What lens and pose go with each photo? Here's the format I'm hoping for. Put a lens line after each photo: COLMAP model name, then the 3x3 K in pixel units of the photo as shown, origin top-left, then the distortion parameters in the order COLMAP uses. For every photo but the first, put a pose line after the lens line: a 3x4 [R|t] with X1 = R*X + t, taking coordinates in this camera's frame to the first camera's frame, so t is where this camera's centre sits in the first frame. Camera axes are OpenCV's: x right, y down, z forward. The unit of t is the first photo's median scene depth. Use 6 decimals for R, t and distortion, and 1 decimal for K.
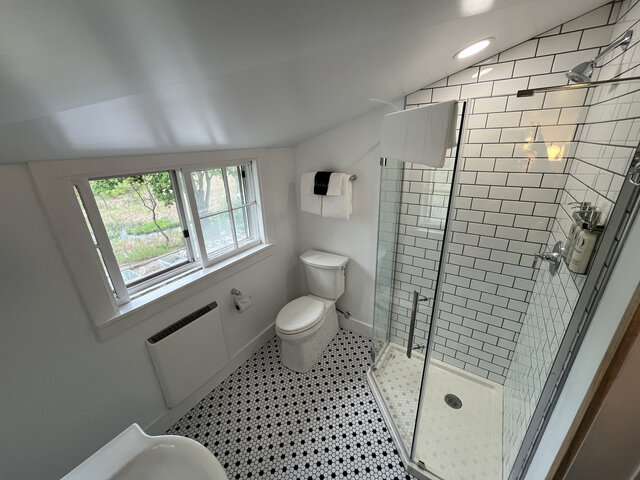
lens RADIAL K [[259.1, 0, 316.9], [0, 259.1, 240.9], [0, 0, 1]] dist [0.001605, 0.000135]
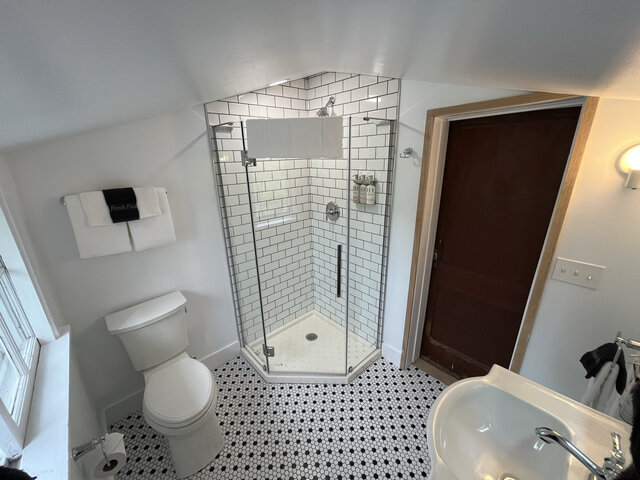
lens RADIAL K [[259.1, 0, 316.9], [0, 259.1, 240.9], [0, 0, 1]] dist [0.001605, 0.000135]
pose [[0.239869, -0.282573, 0.928771, -0.521184], [0.367246, 0.912018, 0.182629, -0.071676], [-0.898662, 0.297281, 0.322539, 0.342436]]
